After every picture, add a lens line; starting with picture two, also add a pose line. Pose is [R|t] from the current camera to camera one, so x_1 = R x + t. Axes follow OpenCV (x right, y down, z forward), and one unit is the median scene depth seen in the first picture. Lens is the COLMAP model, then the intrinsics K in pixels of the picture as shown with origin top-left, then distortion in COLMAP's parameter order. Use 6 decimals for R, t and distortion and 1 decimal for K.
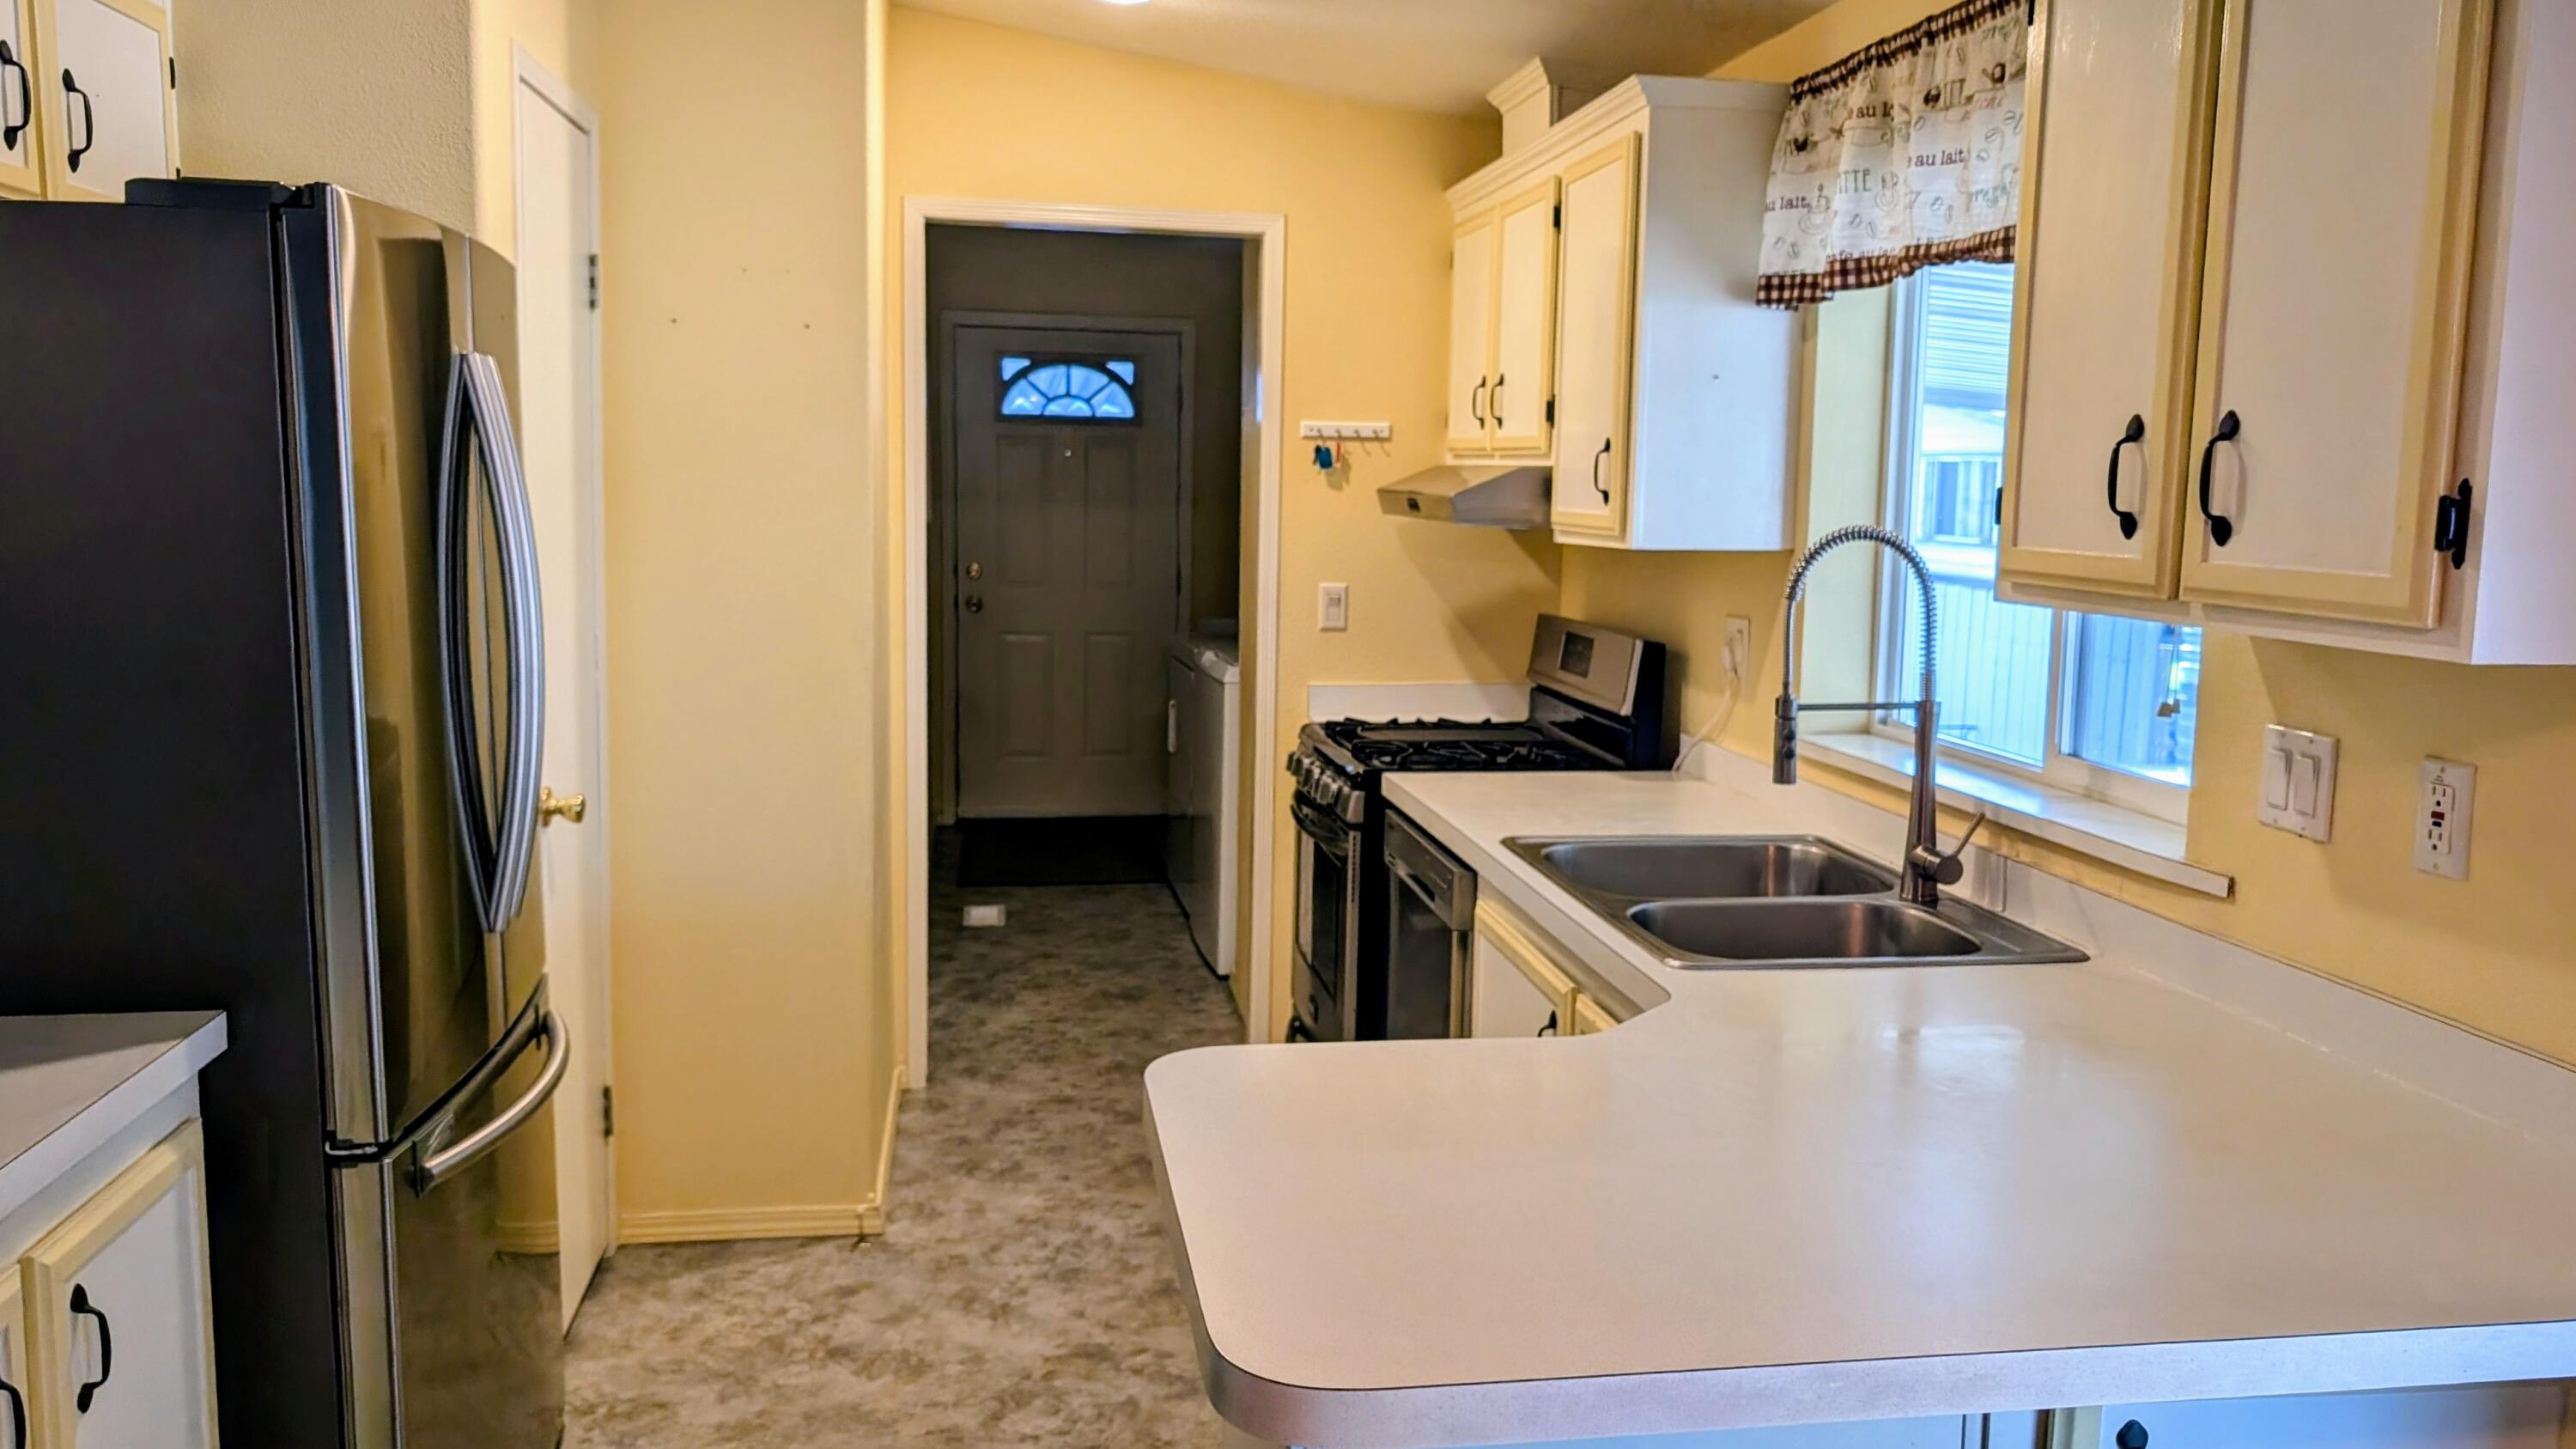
lens RADIAL K [[1953.6, 0, 1291.1], [0, 1953.6, 723.2], [0, 0, 1]] dist [-0.004568, 0.009381]
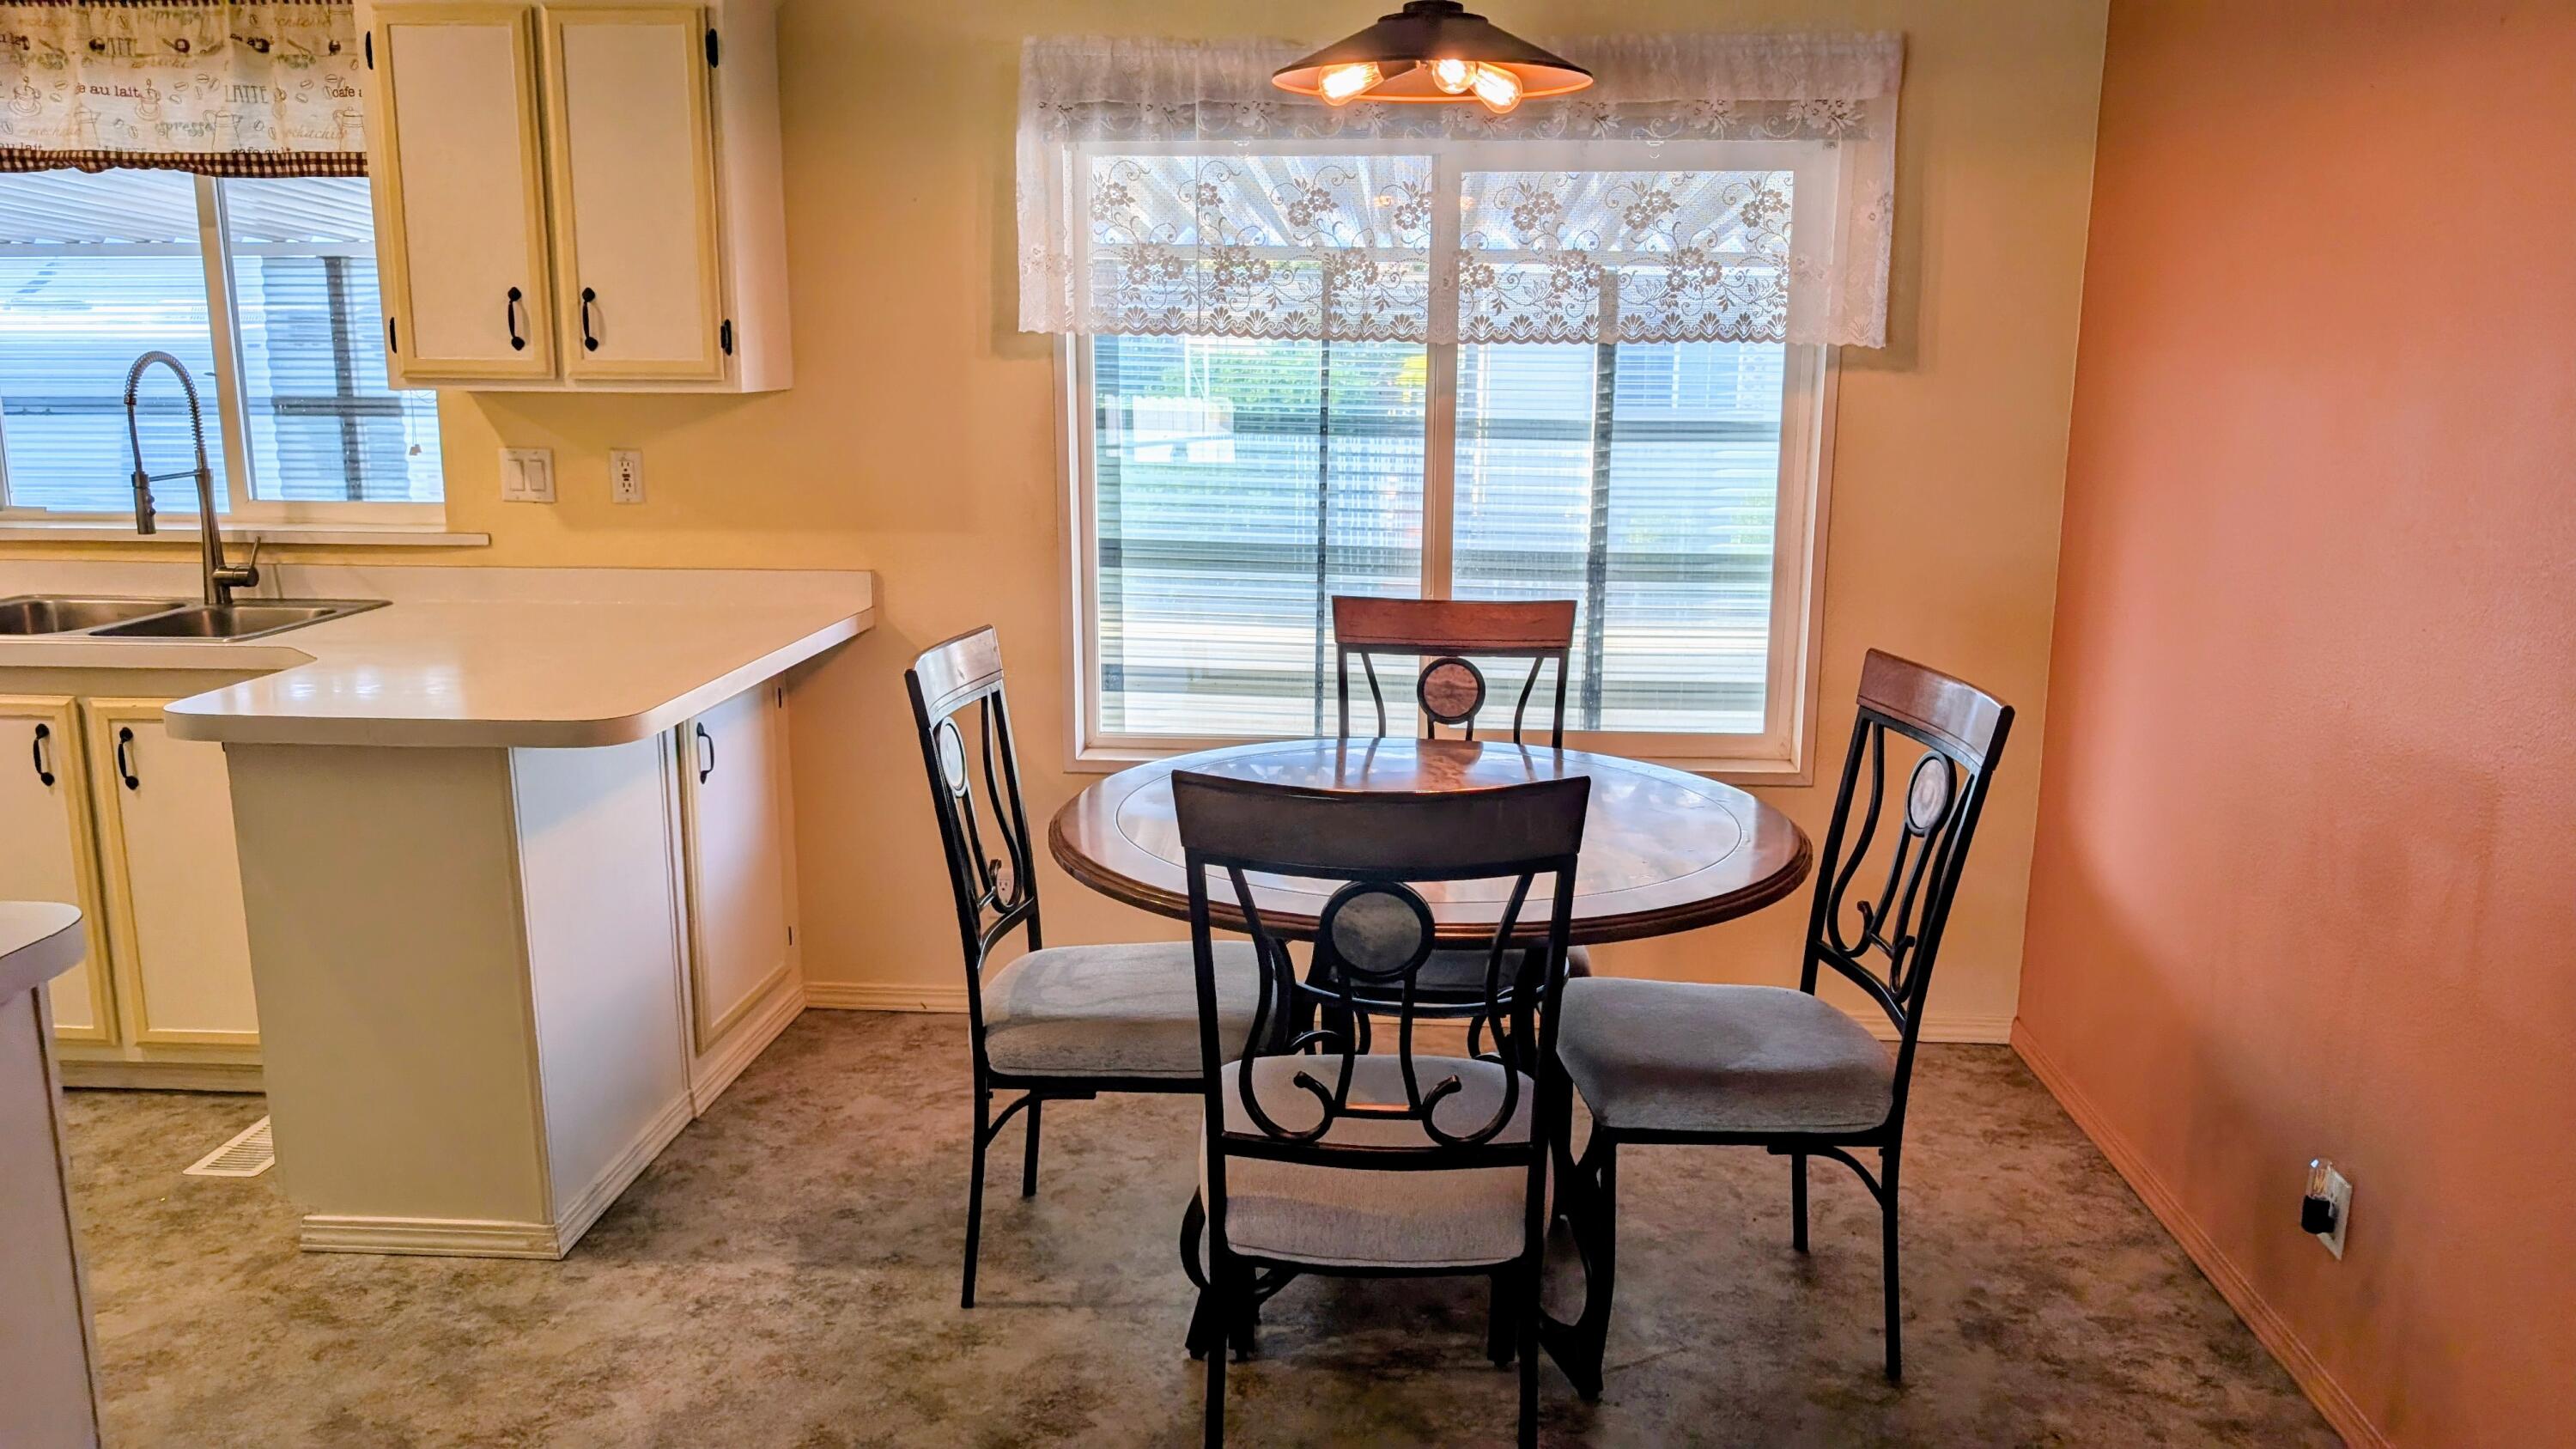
lens RADIAL K [[1953.6, 0, 1308.6], [0, 1953.6, 736.0], [0, 0, 1]] dist [-0.004568, 0.009381]
pose [[0.245188, -0.214054, 0.945549, -0.788087], [0.122055, 0.974376, 0.188930, 0.006924], [-0.961762, 0.069086, 0.265032, -0.165717]]
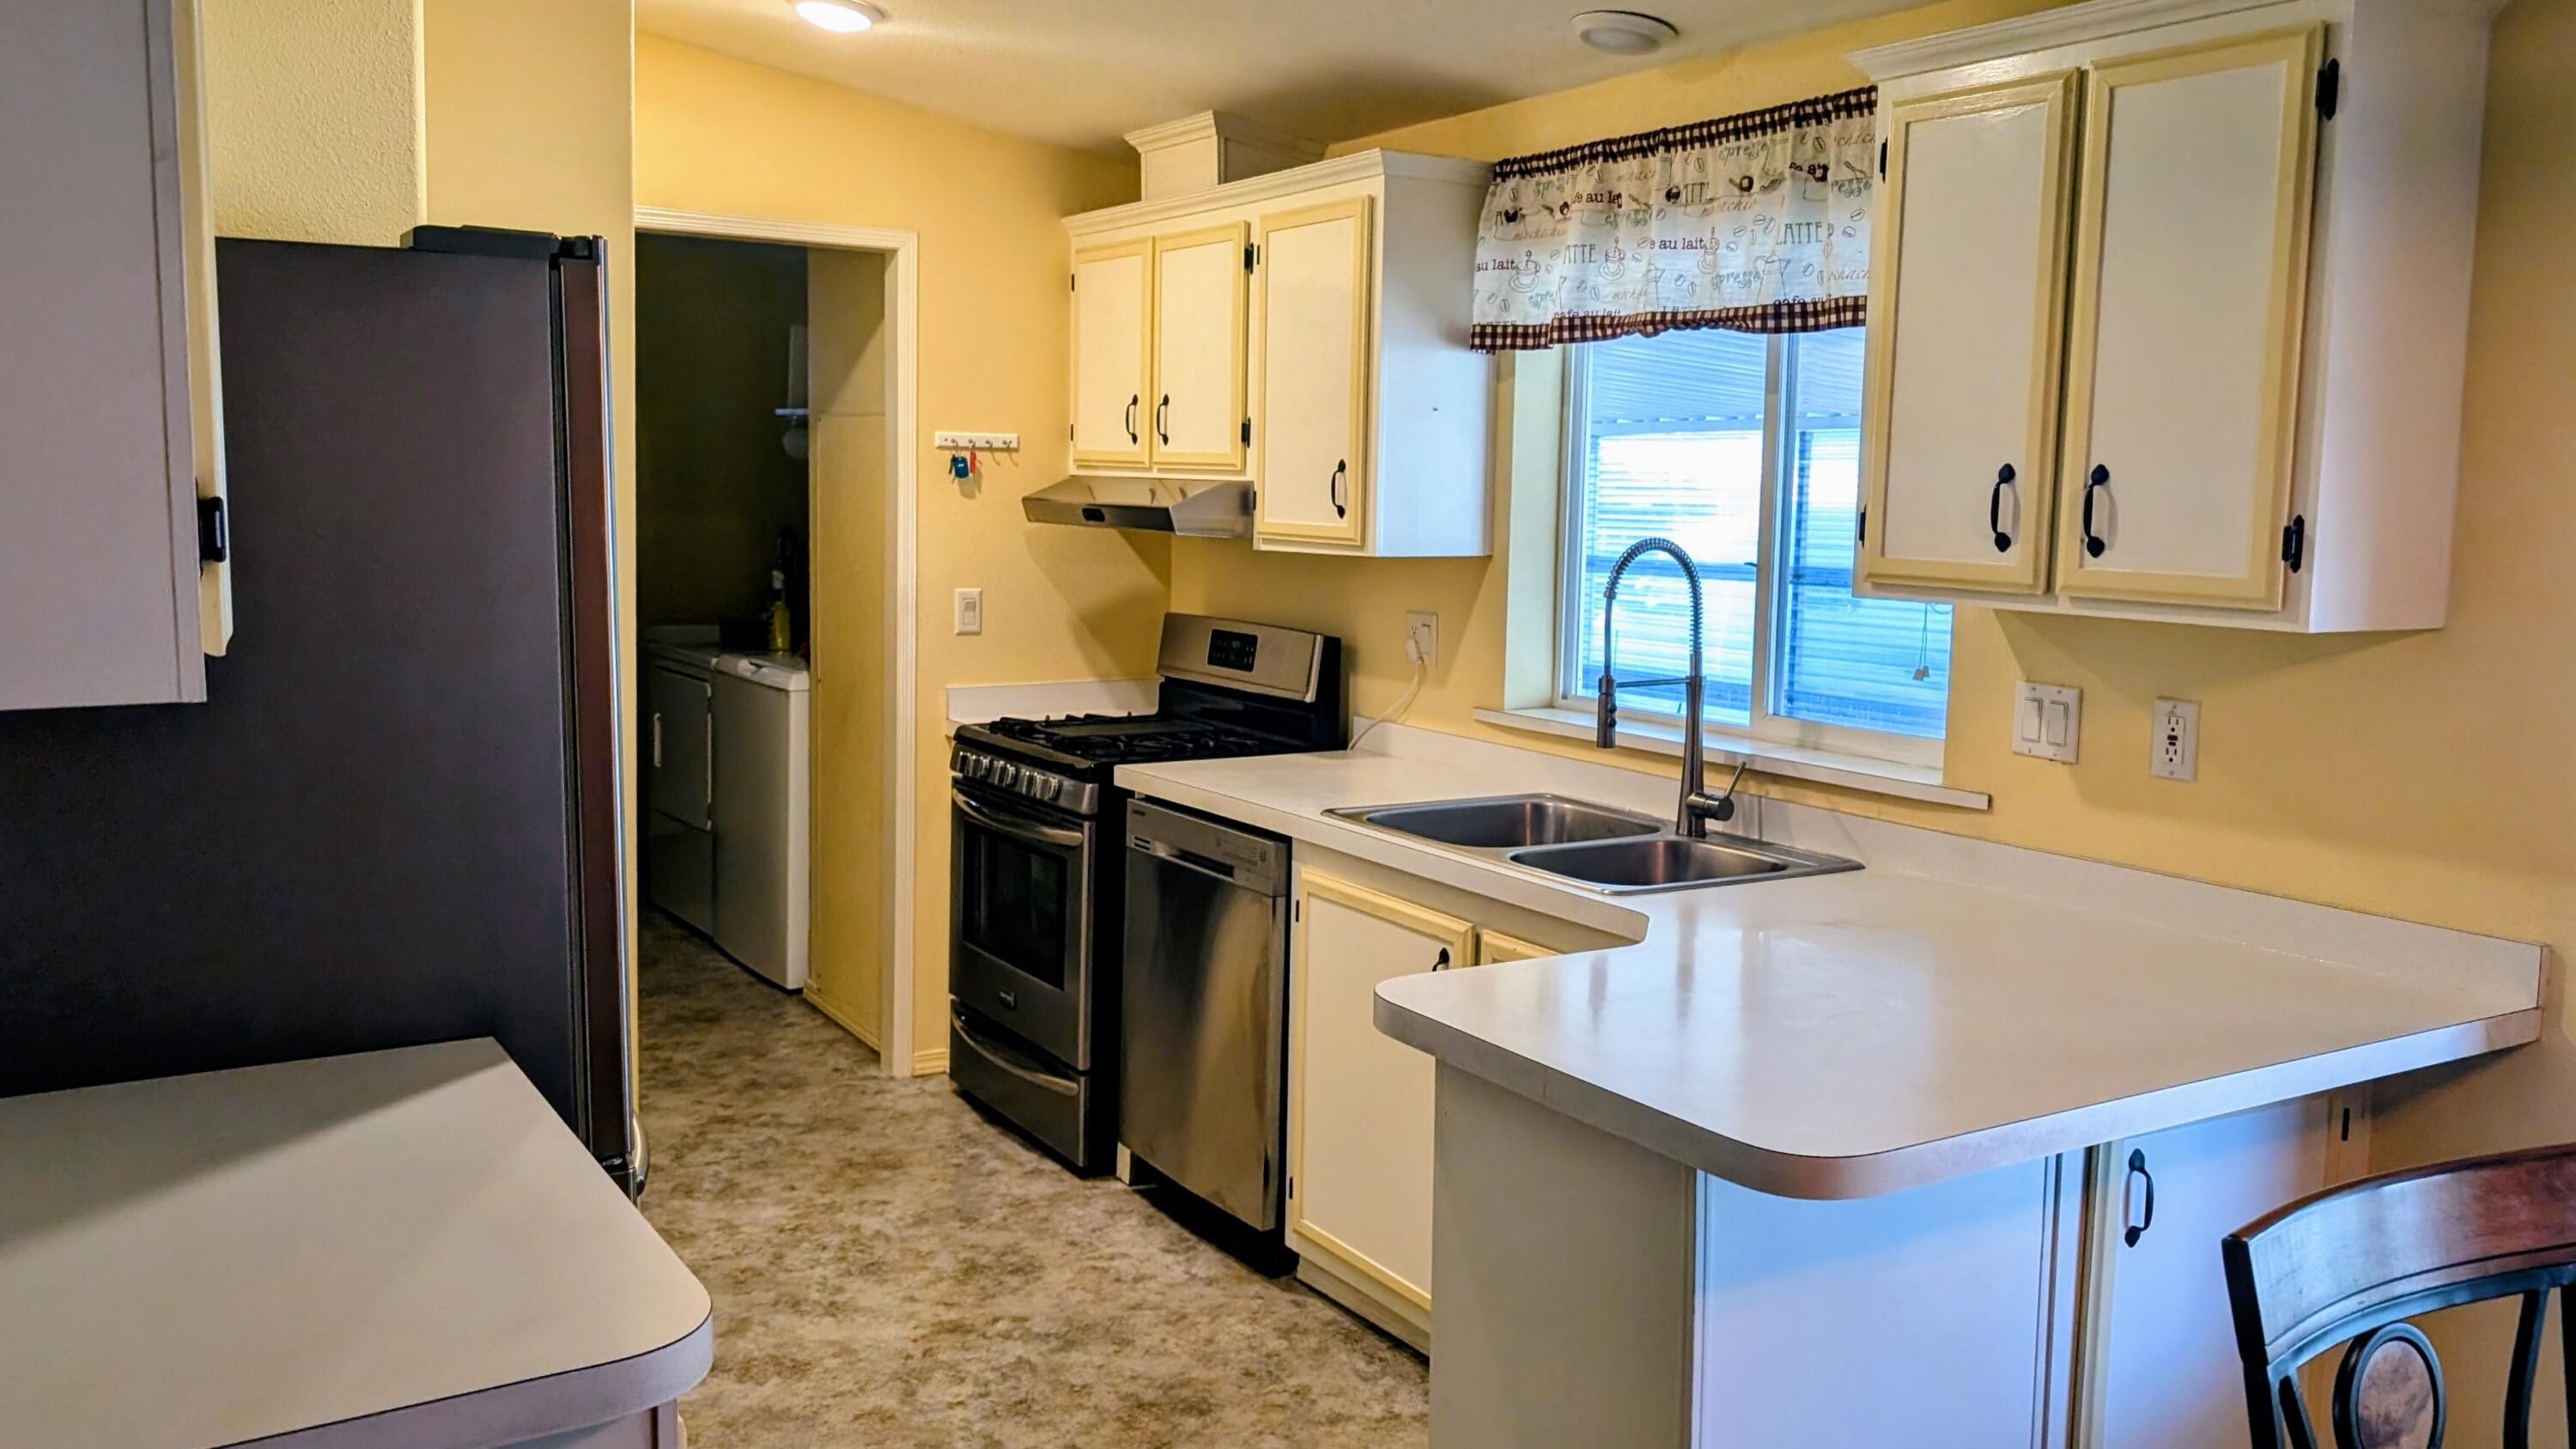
lens RADIAL K [[2063.0, 0, 1276.4], [0, 2063.0, 688.4], [0, 0, 1]] dist [0.044260, -0.038379]
pose [[0.925119, -0.036991, 0.377870, -0.364907], [0.043734, 0.999000, -0.009277, -0.002762], [-0.377149, 0.025108, 0.925812, -0.109178]]
